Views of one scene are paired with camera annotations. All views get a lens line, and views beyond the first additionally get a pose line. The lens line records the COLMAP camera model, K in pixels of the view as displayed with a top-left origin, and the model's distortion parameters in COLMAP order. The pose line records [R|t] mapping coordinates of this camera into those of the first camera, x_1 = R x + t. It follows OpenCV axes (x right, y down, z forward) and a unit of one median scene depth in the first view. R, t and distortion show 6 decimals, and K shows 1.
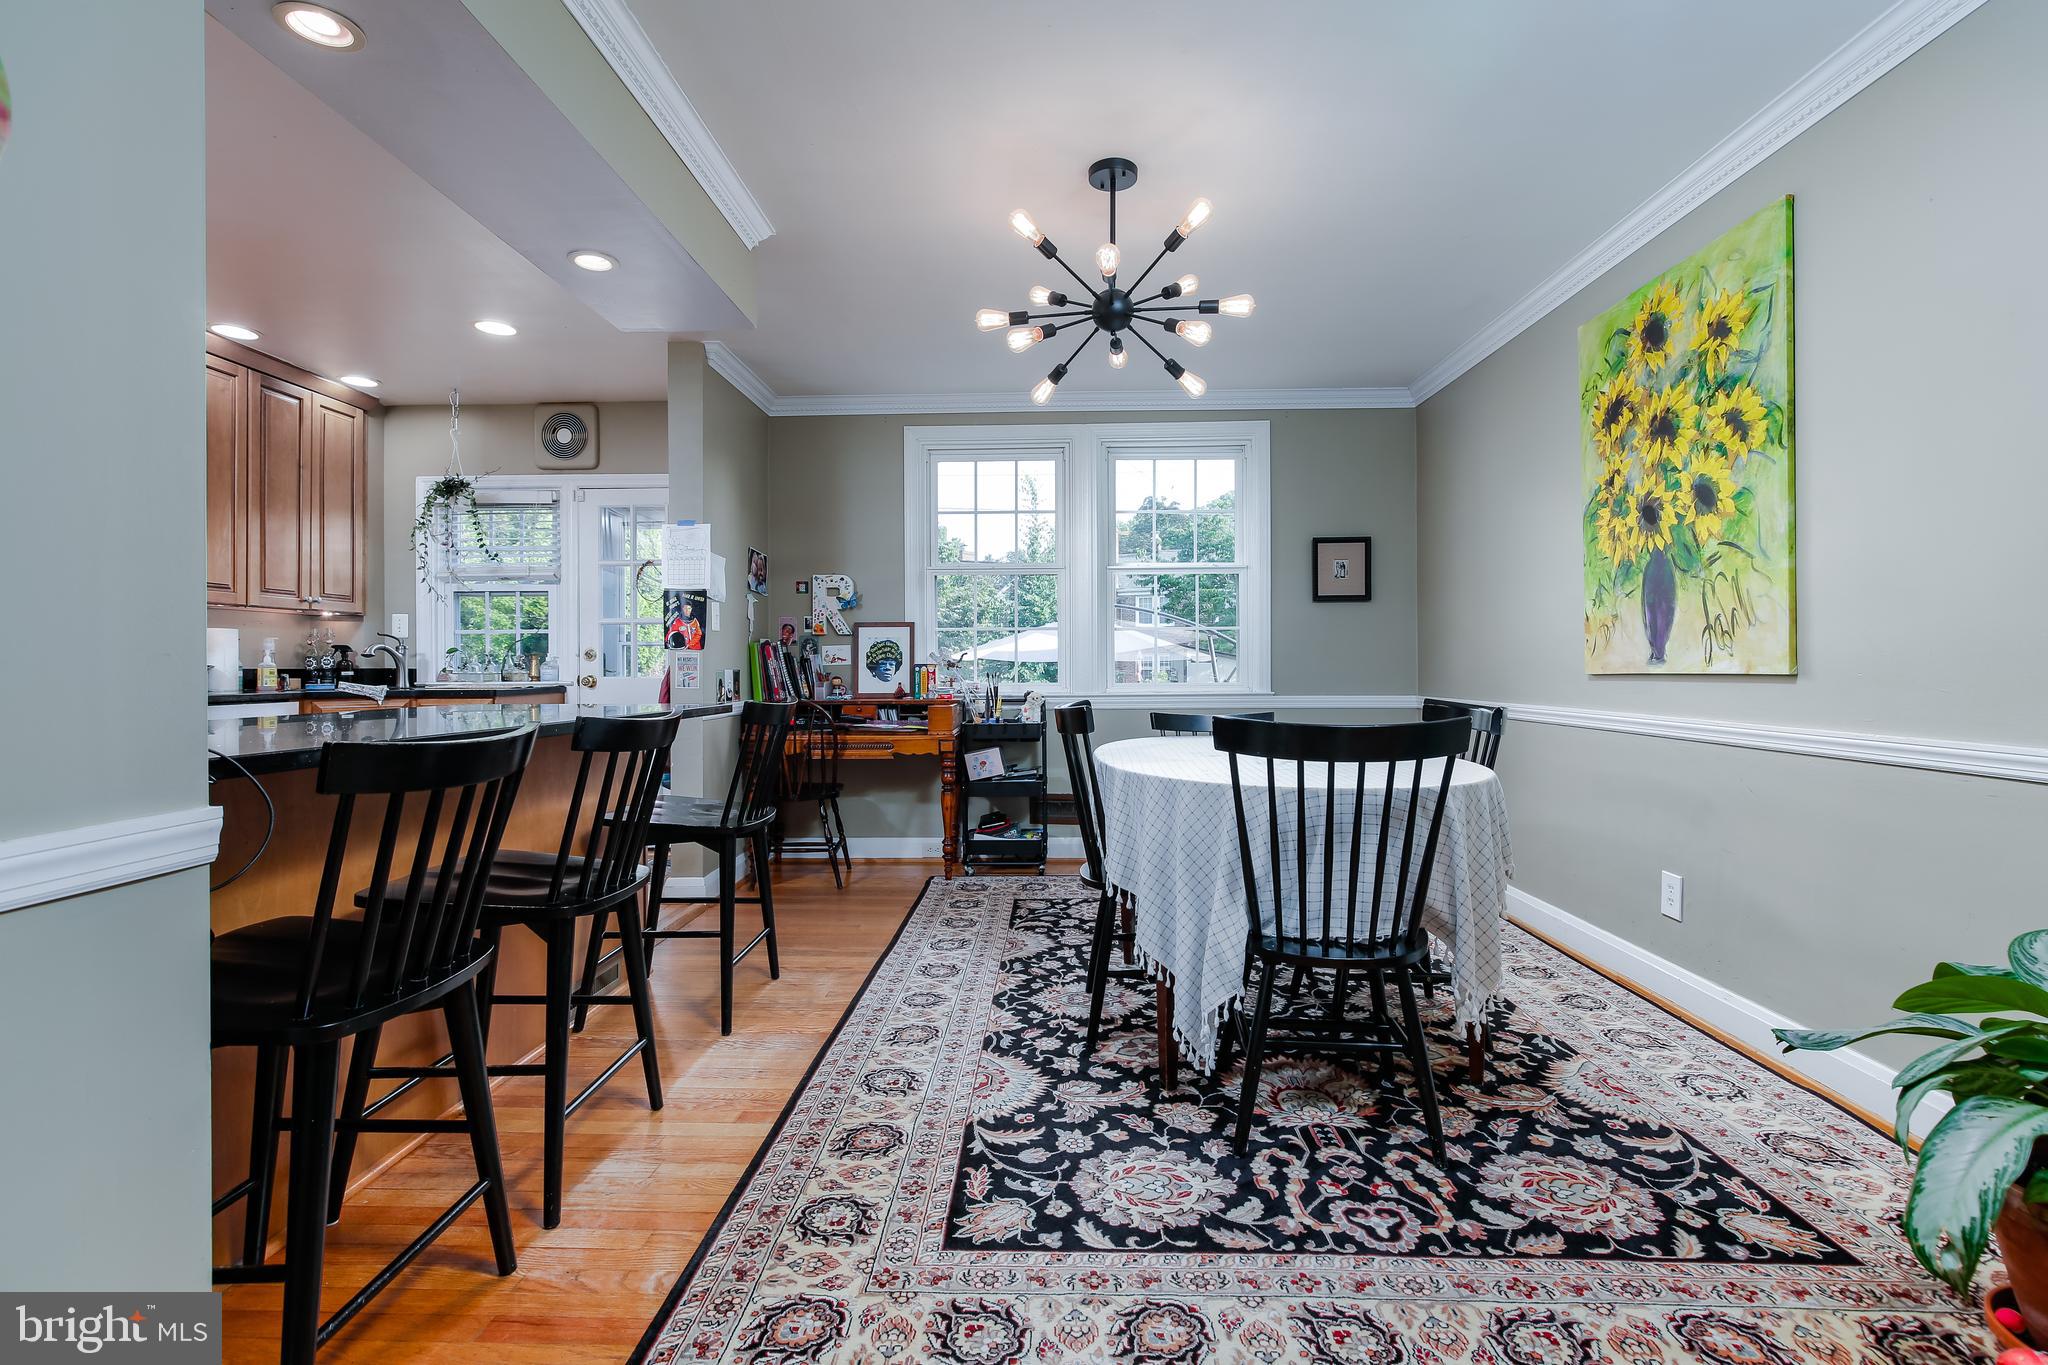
lens RADIAL K [[926.8, 0, 1026.0], [0, 926.8, 665.7], [0, 0, 1]] dist [-0.009581, 0.002958]
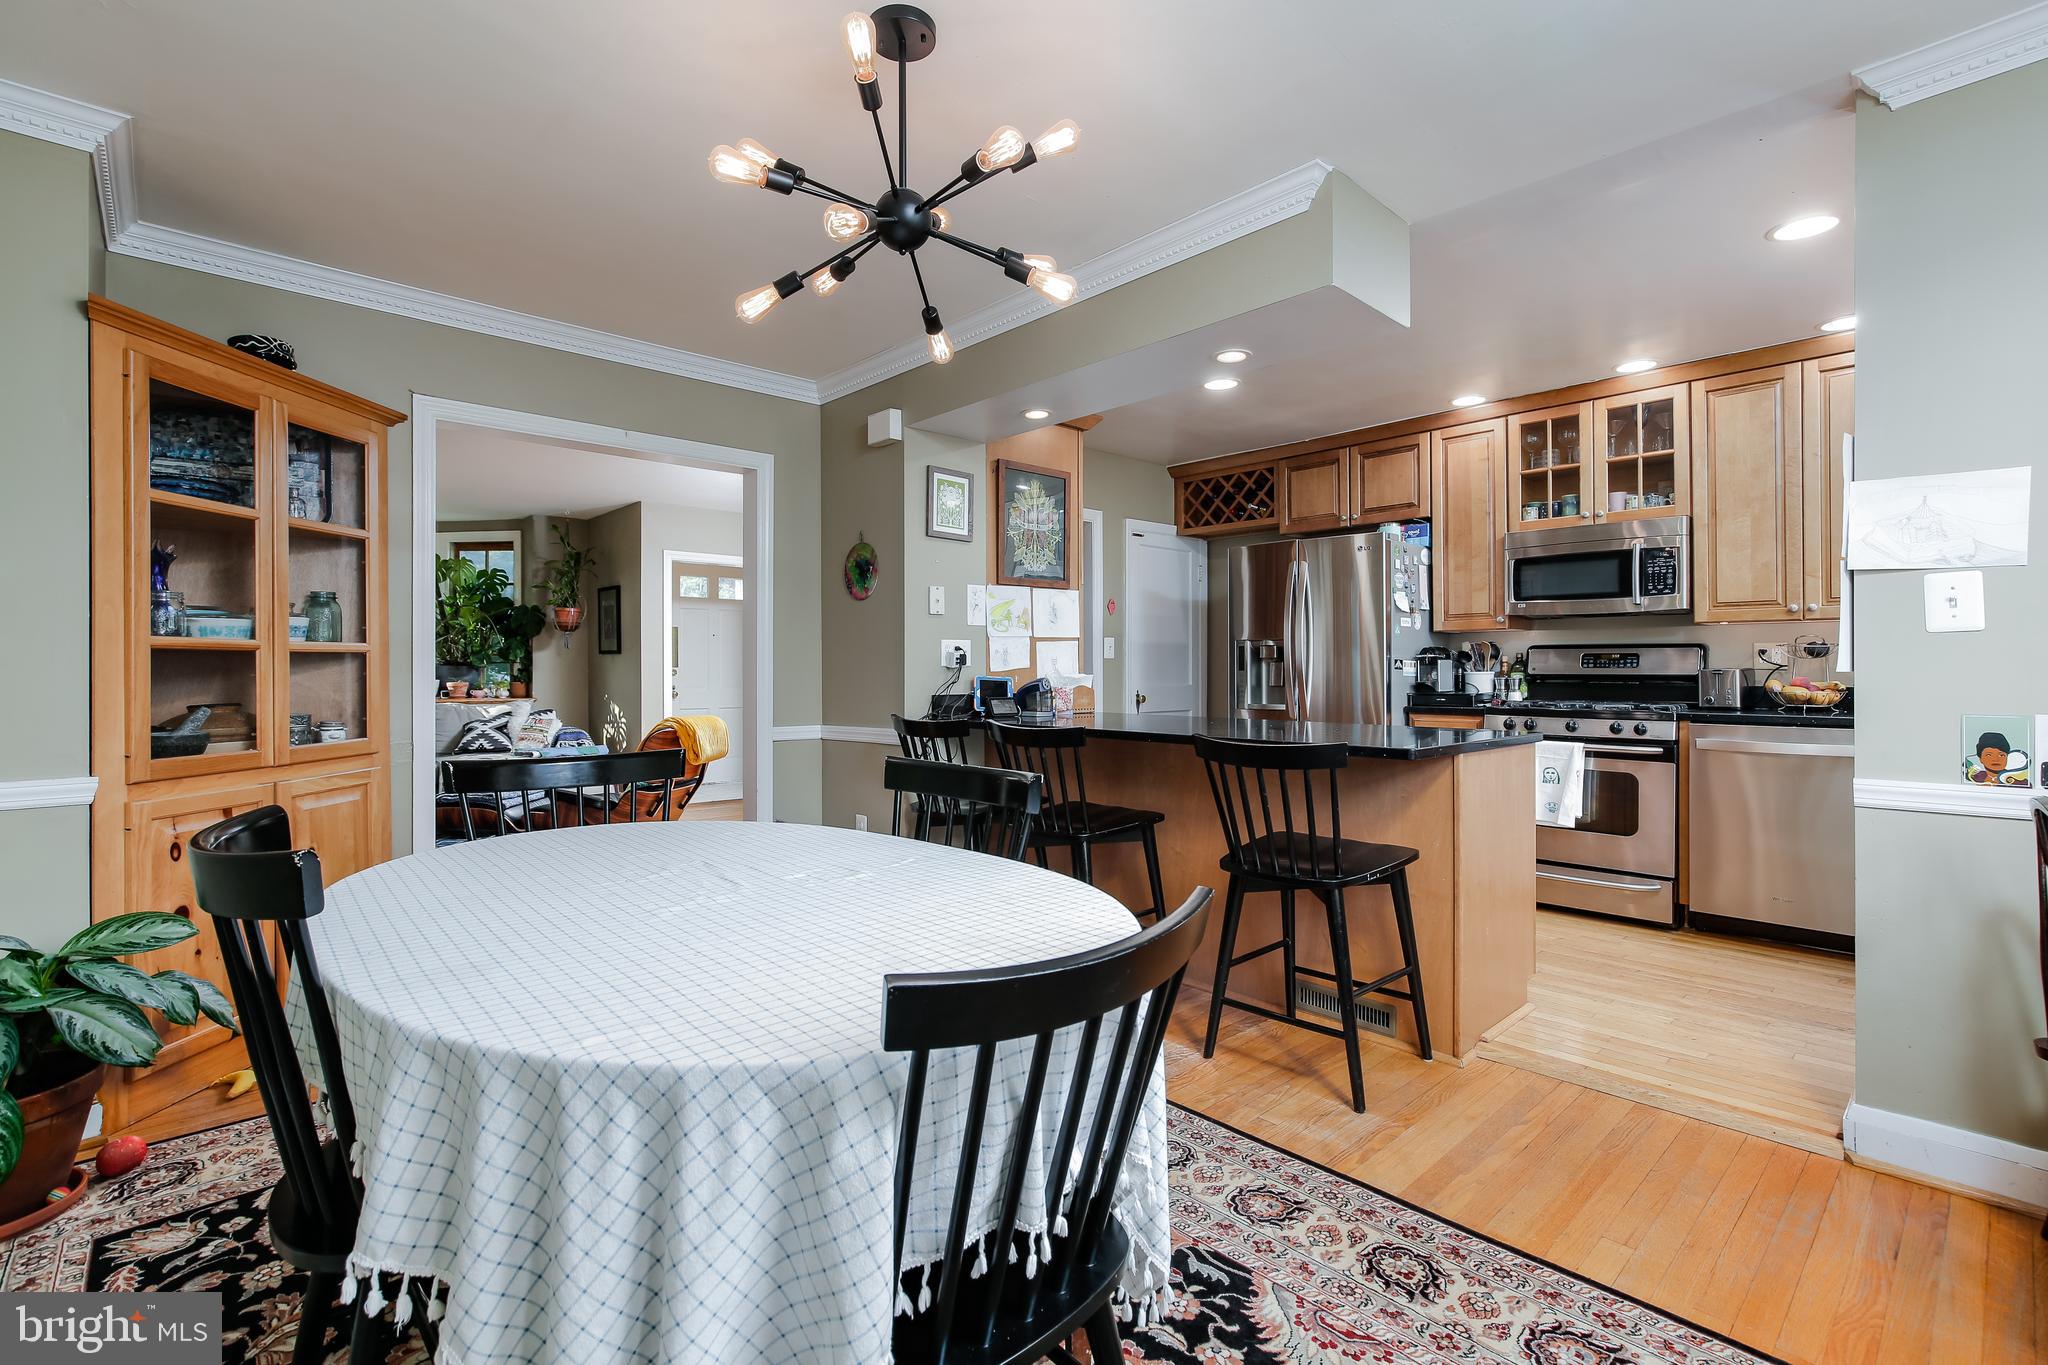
lens RADIAL K [[926.8, 0, 1035.7], [0, 926.8, 666.9], [0, 0, 1]] dist [-0.009581, 0.002958]
pose [[-0.696797, 0.004301, -0.717255, 0.345966], [0.006538, 0.999979, -0.000356, -0.023194], [0.717238, -0.004937, -0.696811, 1.008039]]
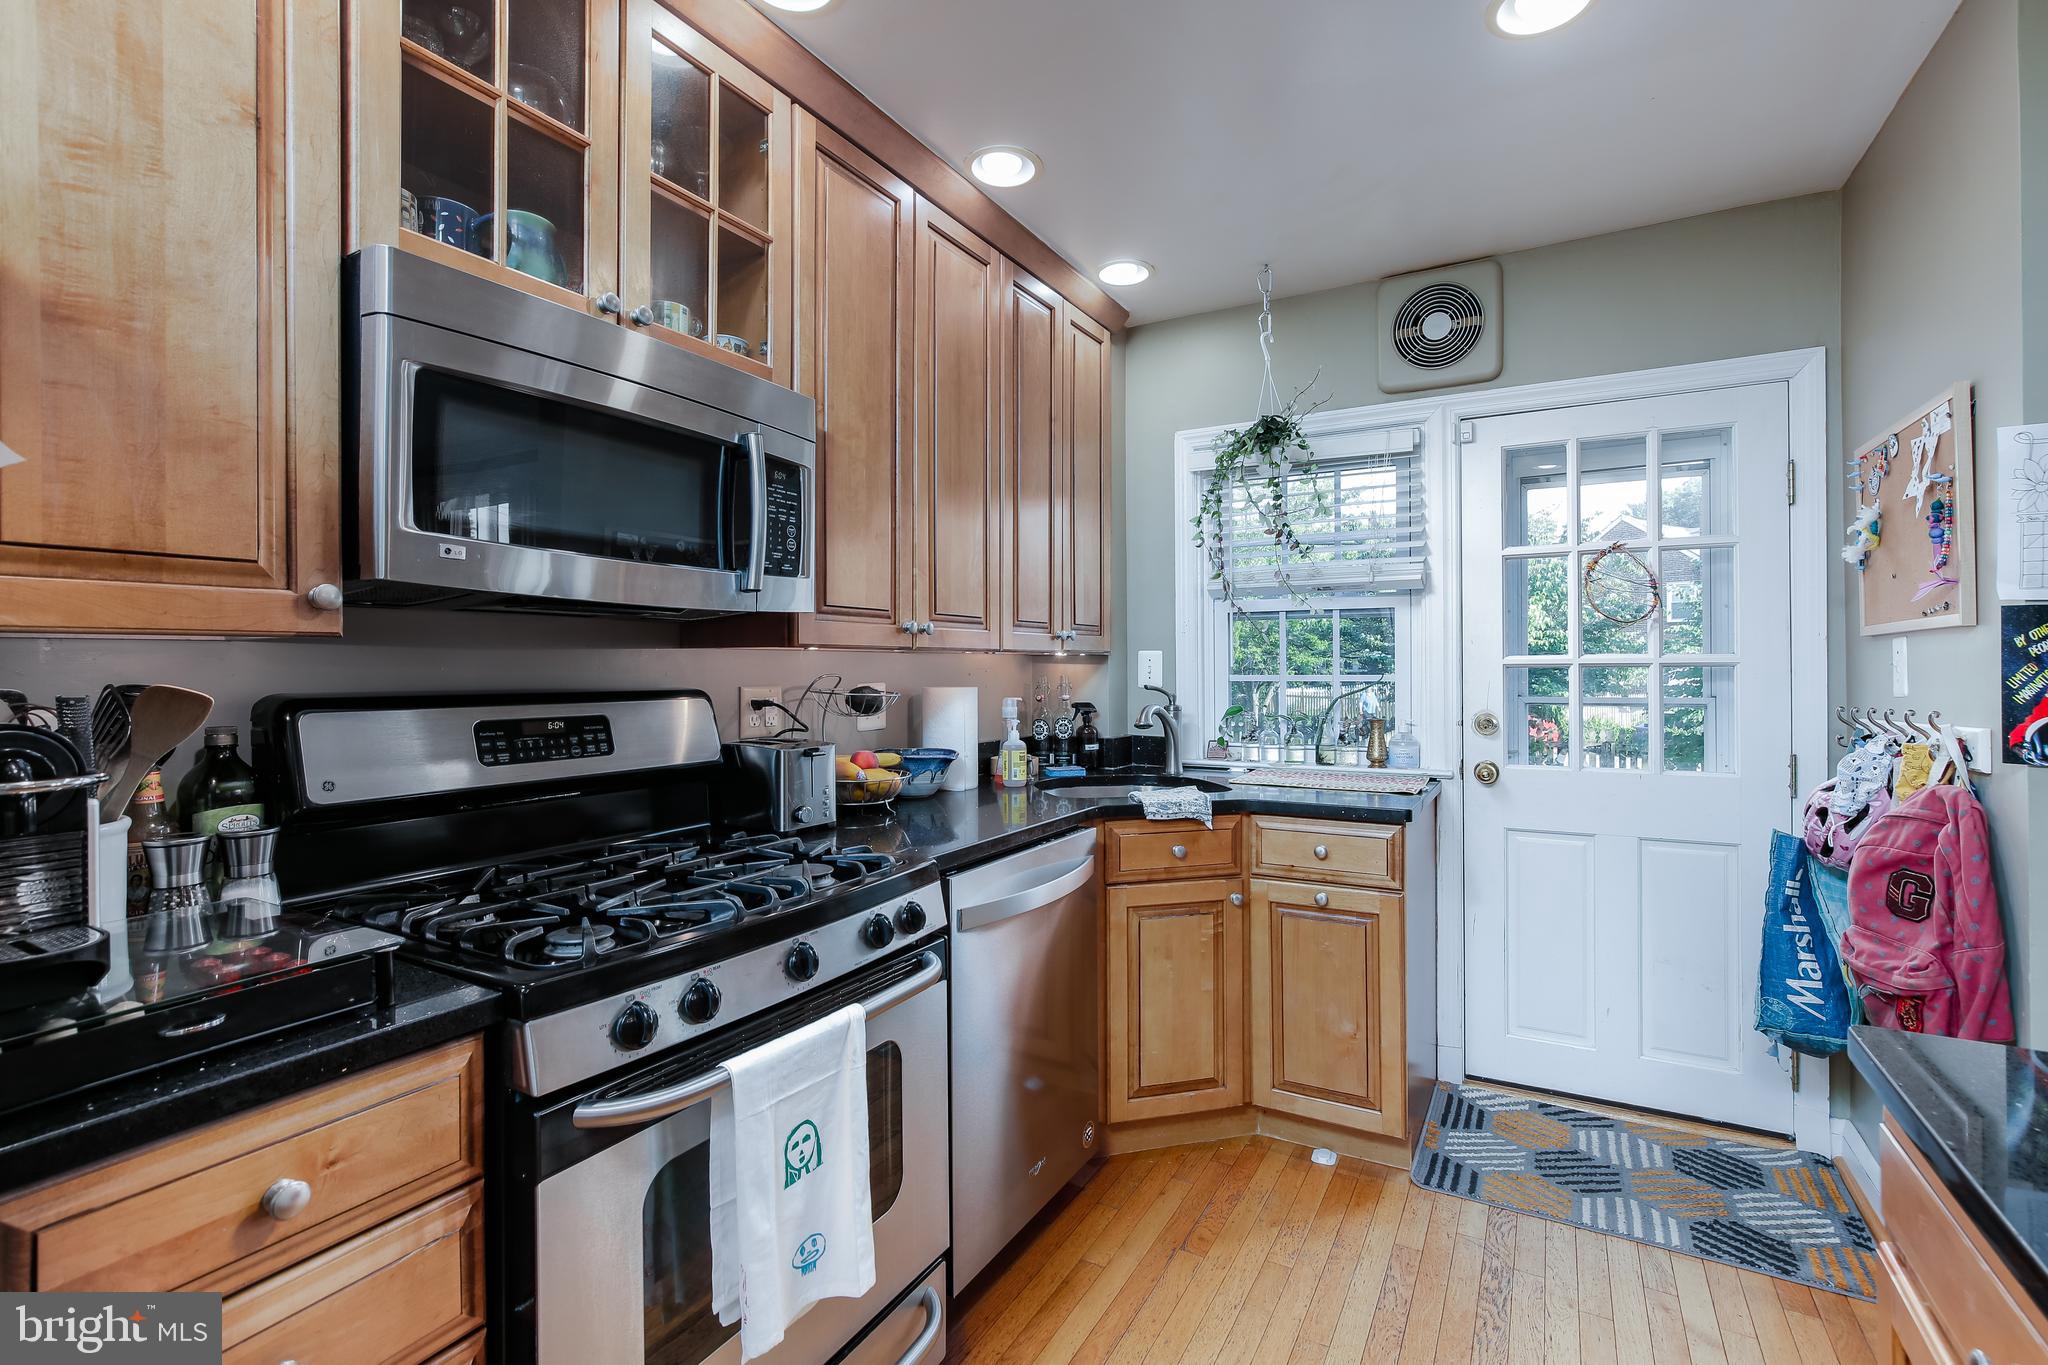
lens RADIAL K [[926.8, 0, 1036.7], [0, 926.8, 669.5], [0, 0, 1]] dist [-0.009581, 0.002958]
pose [[0.888967, 0.000573, -0.457971, -0.556211], [0.002171, 0.999983, 0.005465, -0.057235], [0.457966, -0.005852, 0.888950, 0.483819]]
